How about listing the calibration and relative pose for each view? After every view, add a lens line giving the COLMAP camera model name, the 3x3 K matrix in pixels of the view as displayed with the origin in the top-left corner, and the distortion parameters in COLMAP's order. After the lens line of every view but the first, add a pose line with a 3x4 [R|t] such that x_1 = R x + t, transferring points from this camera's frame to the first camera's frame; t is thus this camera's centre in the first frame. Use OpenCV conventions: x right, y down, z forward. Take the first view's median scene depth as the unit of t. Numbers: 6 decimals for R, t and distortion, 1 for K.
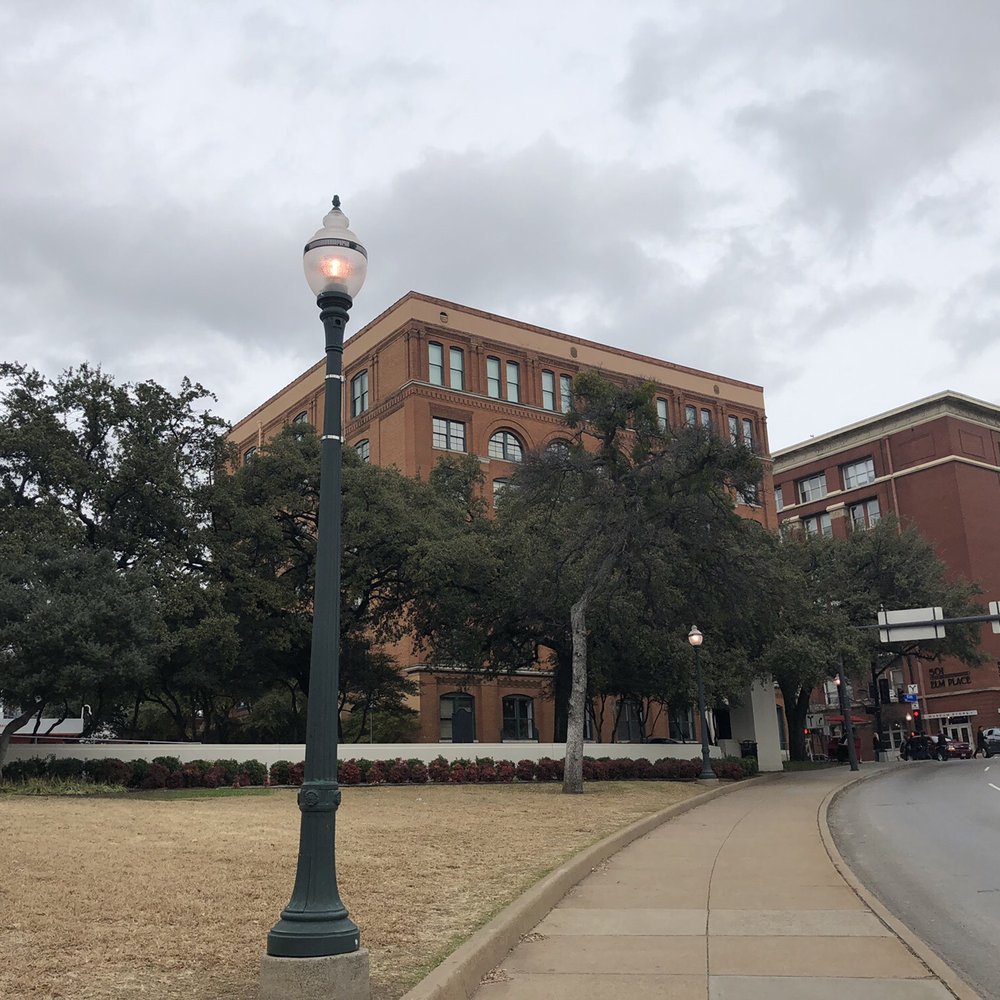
lens RADIAL K [[1100.7, 0, 500.0], [0, 1100.7, 500.0], [0, 0, 1]] dist [0.012037, -0.029944]
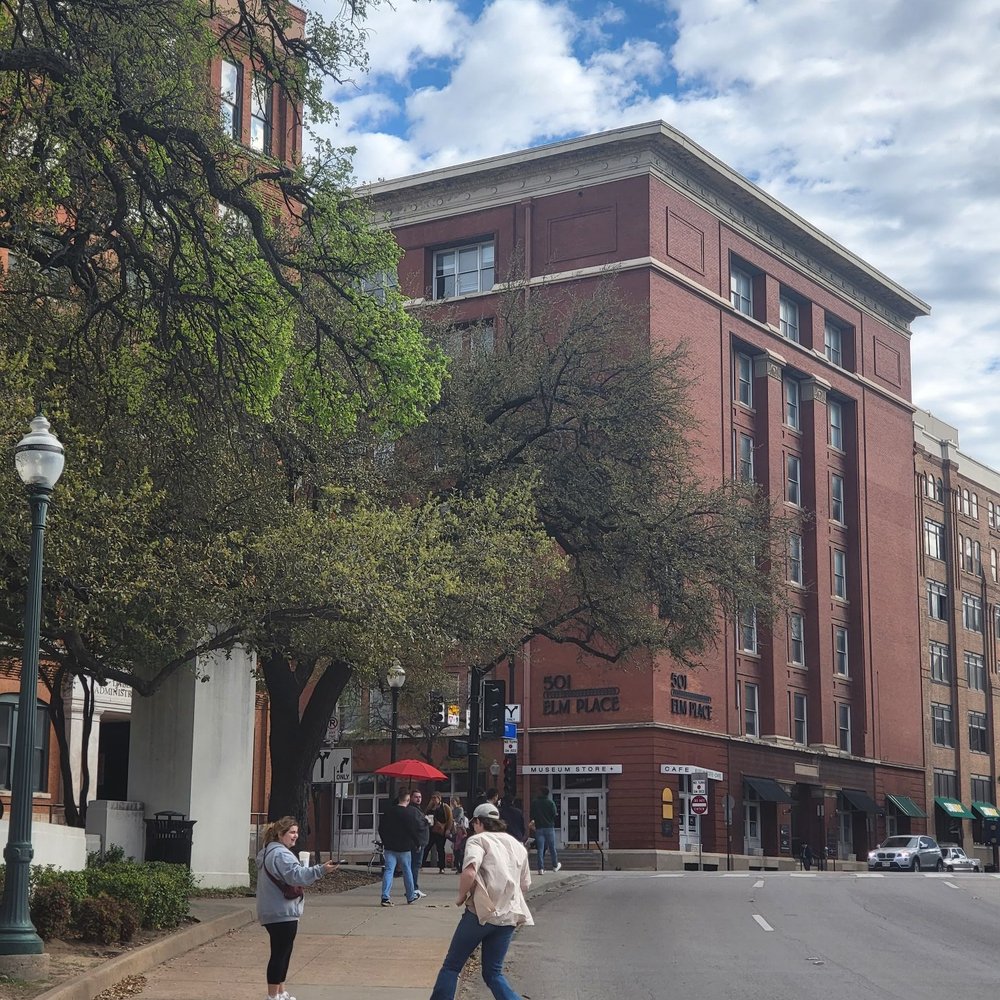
lens RADIAL K [[1991.6, 0, 500.1], [0, 1991.6, 545.2], [0, 0, 1]] dist [0.138862, -0.026673]
pose [[0.925467, 0.110166, 0.362456, 0.039333], [-0.144721, 0.987027, 0.069520, 0.036049], [-0.350095, -0.116794, 0.929404, 0.181405]]
